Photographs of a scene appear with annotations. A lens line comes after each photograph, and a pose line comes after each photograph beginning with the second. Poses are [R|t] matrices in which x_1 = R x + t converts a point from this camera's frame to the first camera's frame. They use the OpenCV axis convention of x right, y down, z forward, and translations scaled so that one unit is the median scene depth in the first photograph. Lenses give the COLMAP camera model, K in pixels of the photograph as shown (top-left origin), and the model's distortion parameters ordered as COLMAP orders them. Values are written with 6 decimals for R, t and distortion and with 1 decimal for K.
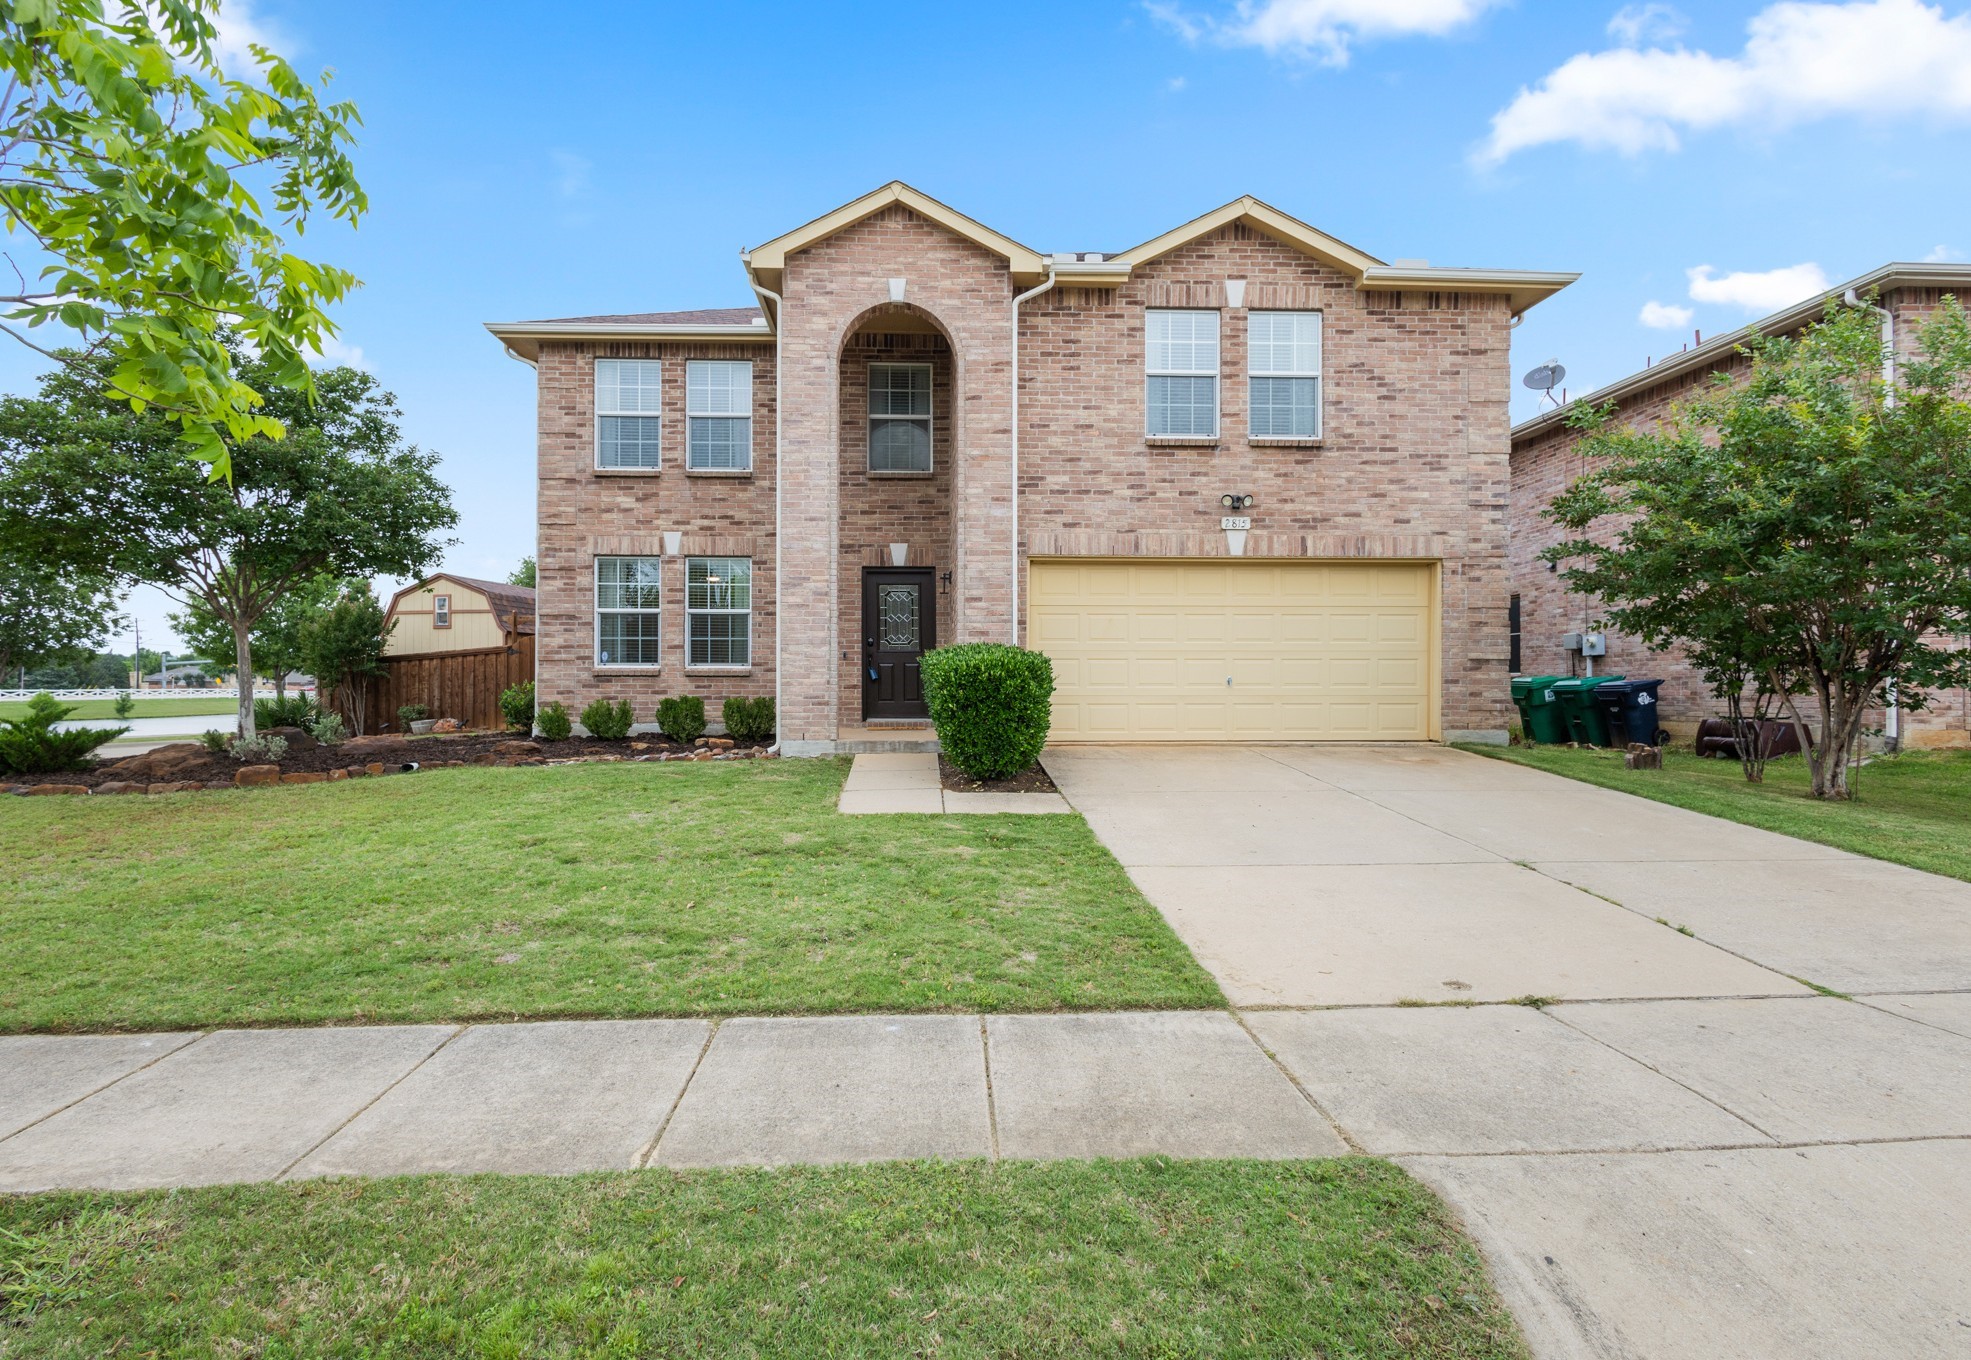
lens RADIAL K [[955.2, 0, 977.6], [0, 955.2, 664.7], [0, 0, 1]] dist [0.009980, 0.000344]
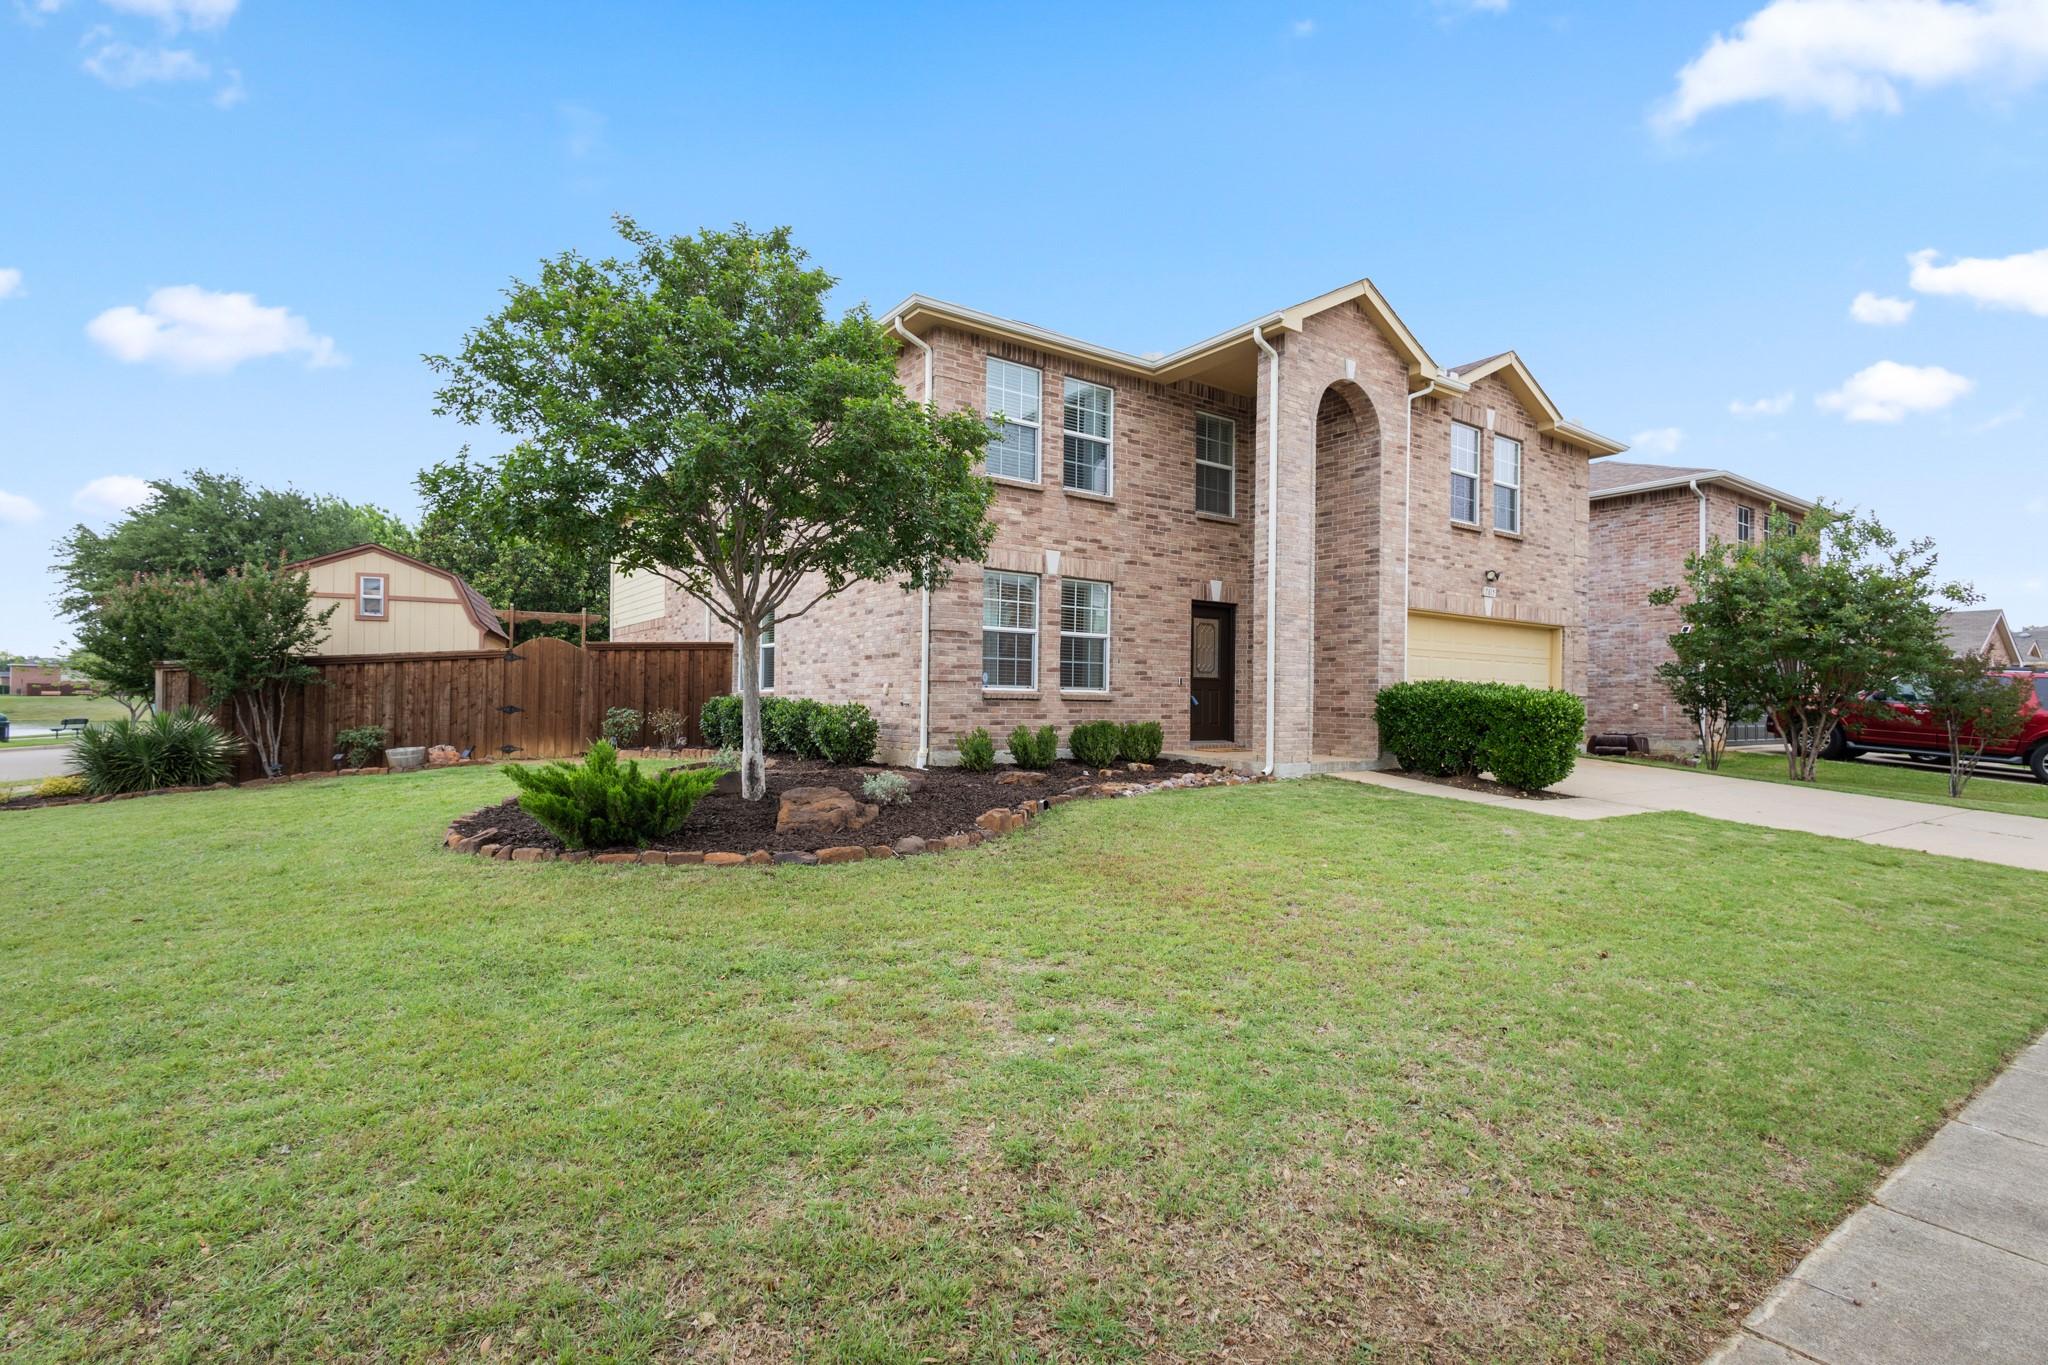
lens RADIAL K [[950.4, 0, 1027.9], [0, 950.4, 686.1], [0, 0, 1]] dist [0.000057, 0.000111]
pose [[0.838404, 0.018901, 0.544722, -0.861018], [-0.024022, 0.999709, 0.002286, -0.003583], [-0.544520, -0.015002, 0.838614, 0.205840]]
